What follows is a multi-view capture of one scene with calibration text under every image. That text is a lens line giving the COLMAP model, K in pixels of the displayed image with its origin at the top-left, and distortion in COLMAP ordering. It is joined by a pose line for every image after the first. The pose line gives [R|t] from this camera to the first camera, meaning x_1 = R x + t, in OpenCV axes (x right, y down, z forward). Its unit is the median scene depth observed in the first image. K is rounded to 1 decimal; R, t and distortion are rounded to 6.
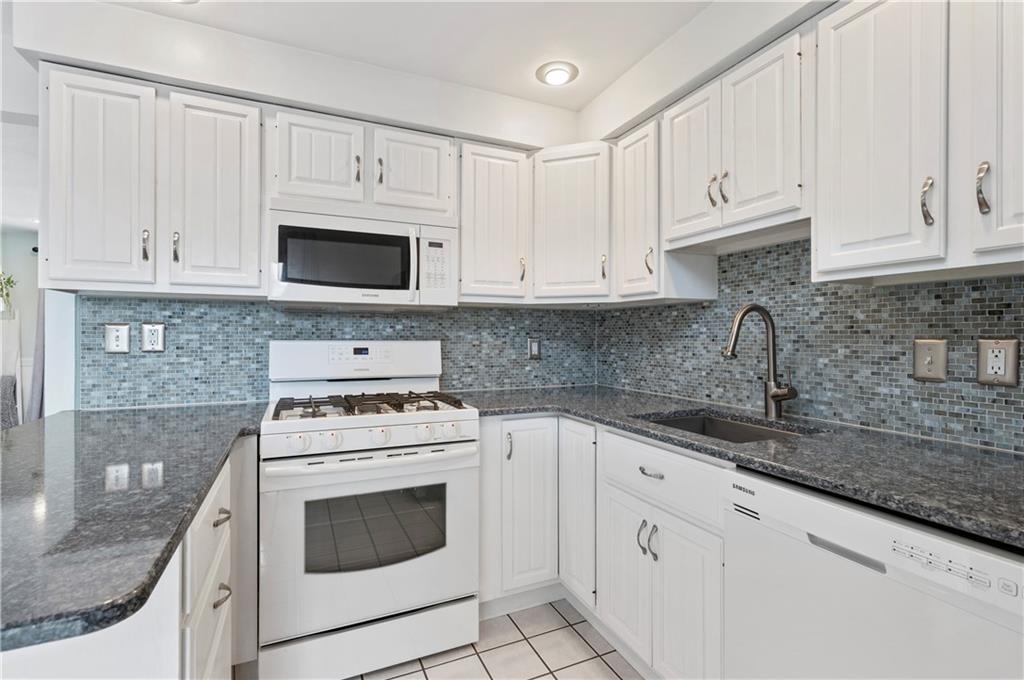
lens RADIAL K [[476.1, 0, 516.7], [0, 476.1, 335.6], [0, 0, 1]] dist [0.002538, 0.000341]
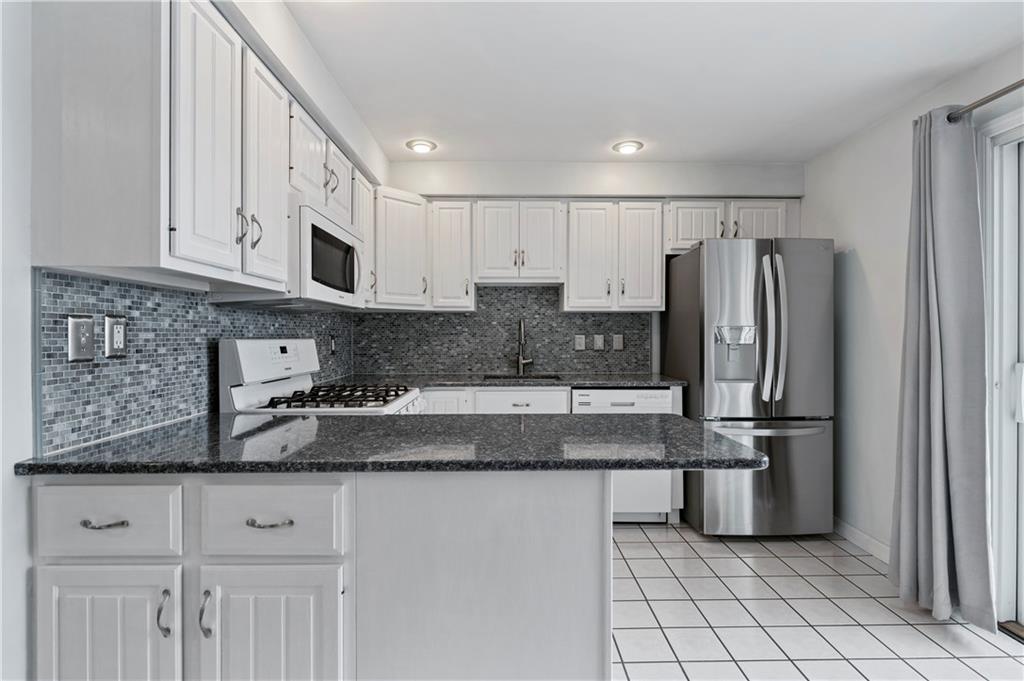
lens RADIAL K [[485.1, 0, 520.6], [0, 485.1, 336.9], [0, 0, 1]] dist [0.003444, -0.000271]
pose [[0.395464, -0.007430, 0.918451, -1.164979], [0.001125, 0.999970, 0.007605, -0.000631], [-0.918481, -0.001974, 0.395461, 0.178540]]
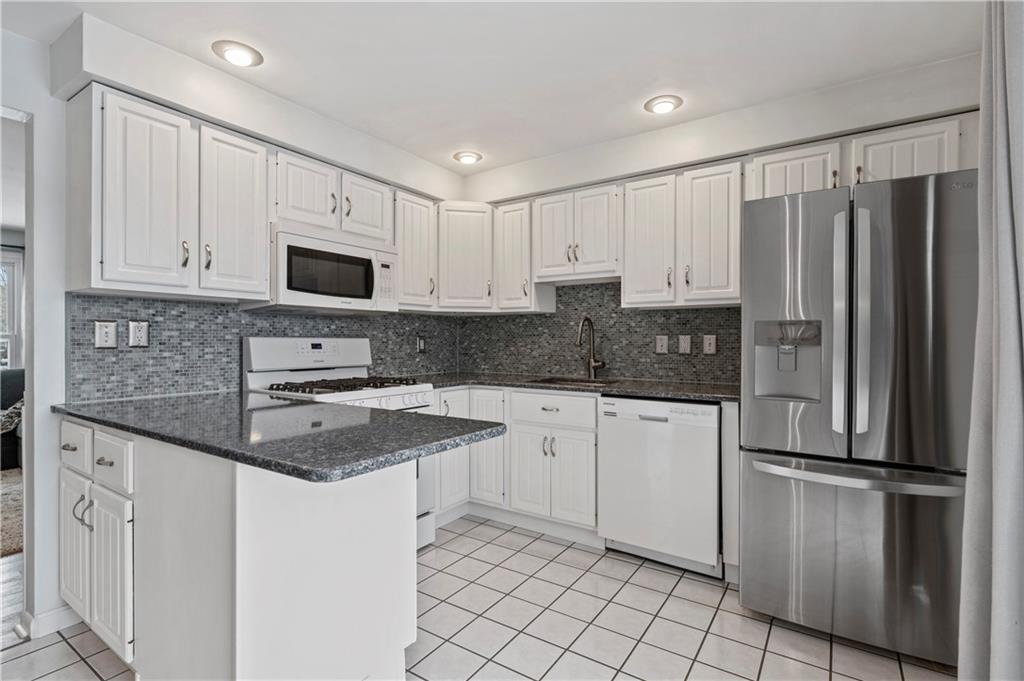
lens RADIAL K [[485.1, 0, 520.0], [0, 485.1, 339.9], [0, 0, 1]] dist [0.003444, -0.000271]
pose [[0.847484, -0.001967, 0.530818, -0.608584], [0.001136, 0.999998, 0.001892, 0.016311], [-0.530820, -0.001001, 0.847484, -0.382752]]
